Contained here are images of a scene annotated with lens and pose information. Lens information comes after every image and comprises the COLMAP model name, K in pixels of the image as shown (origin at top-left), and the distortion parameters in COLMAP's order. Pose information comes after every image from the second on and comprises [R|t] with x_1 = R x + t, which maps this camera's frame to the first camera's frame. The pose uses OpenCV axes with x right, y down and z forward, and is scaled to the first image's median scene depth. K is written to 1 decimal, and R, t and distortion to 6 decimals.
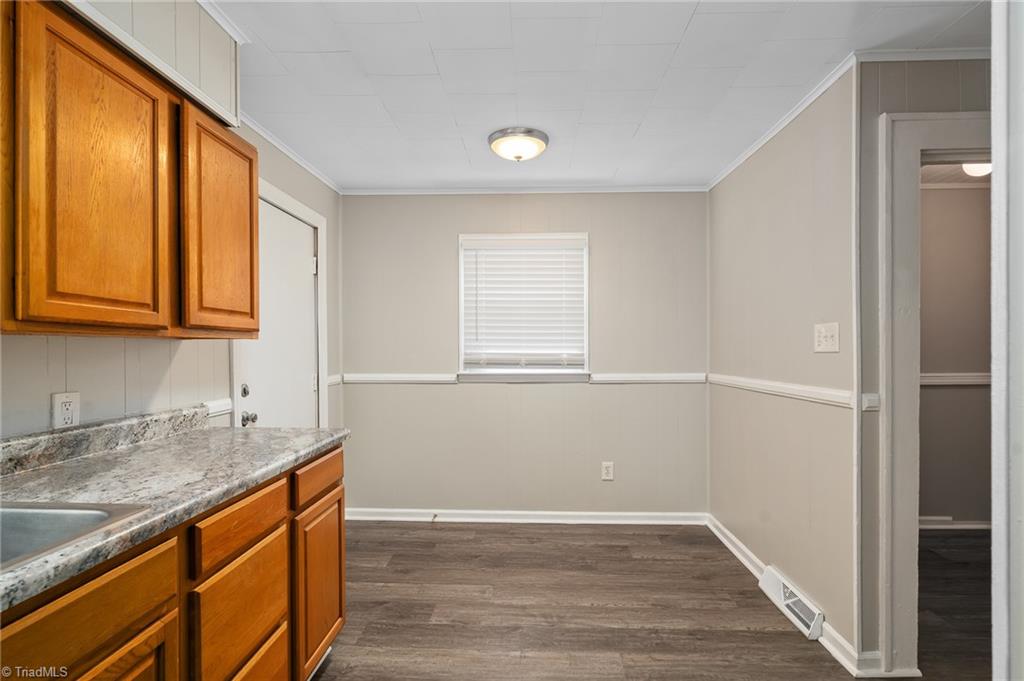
lens RADIAL K [[469.7, 0, 510.5], [0, 469.7, 353.2], [0, 0, 1]] dist [-0.010402, 0.003200]
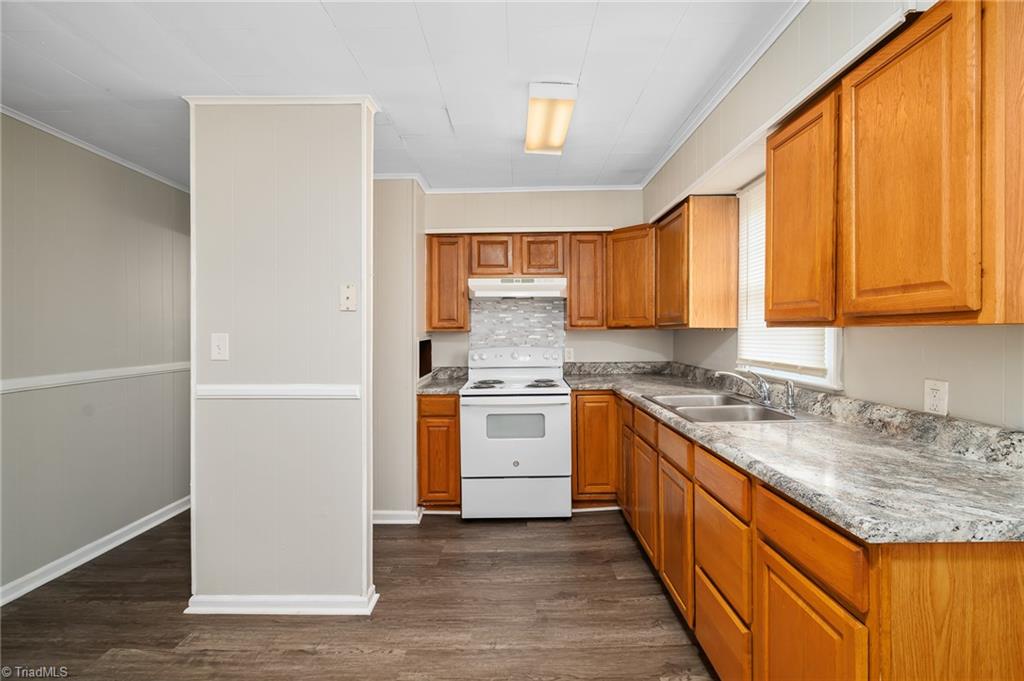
lens RADIAL K [[469.7, 0, 518.8], [0, 469.7, 333.1], [0, 0, 1]] dist [-0.010402, 0.003200]
pose [[-0.999074, 0.008256, -0.042236, 0.011437], [0.007789, 0.999907, 0.011217, -0.038137], [0.042325, 0.010877, -0.999045, 1.980318]]
